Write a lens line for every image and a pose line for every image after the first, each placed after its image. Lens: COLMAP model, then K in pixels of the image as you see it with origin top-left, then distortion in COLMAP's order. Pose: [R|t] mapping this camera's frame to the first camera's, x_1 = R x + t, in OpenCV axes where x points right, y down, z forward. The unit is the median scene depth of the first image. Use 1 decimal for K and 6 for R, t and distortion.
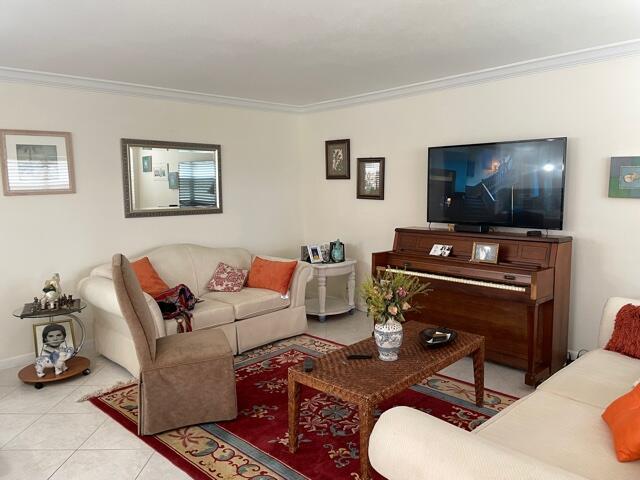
lens RADIAL K [[483.3, 0, 331.2], [0, 483.3, 233.4], [0, 0, 1]] dist [0.083070, -0.106052]
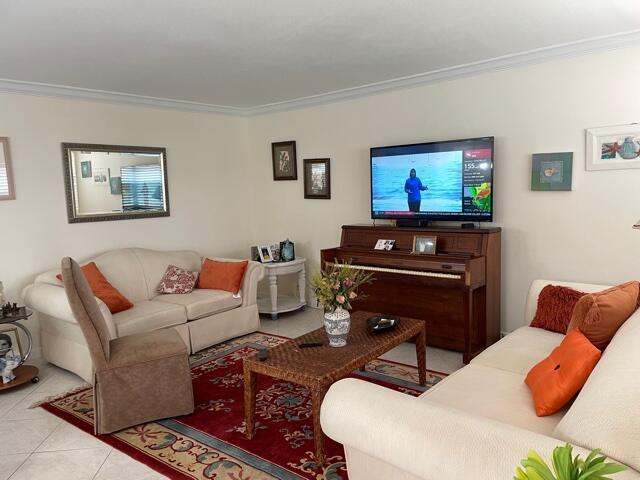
lens RADIAL K [[483.2, 0, 331.5], [0, 483.2, 238.8], [0, 0, 1]] dist [0.086004, -0.110965]
pose [[0.993979, -0.033388, 0.104359, -0.000158], [0.032787, 0.999434, 0.007470, 0.011905], [-0.104550, -0.004003, 0.994512, -0.047310]]
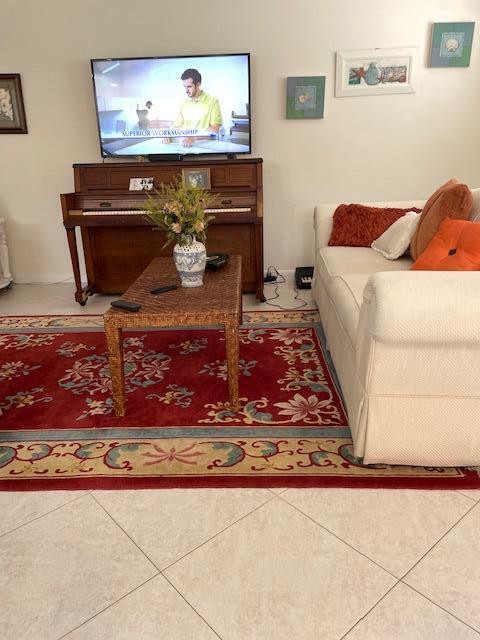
lens RADIAL K [[479.7, 0, 242.1], [0, 479.7, 326.4], [0, 0, 1]] dist [0.080010, -0.087513]
pose [[0.739778, -0.234711, 0.630587, -0.300101], [0.091375, 0.963549, 0.251445, 0.092497], [-0.666618, -0.128394, 0.734259, 0.225460]]
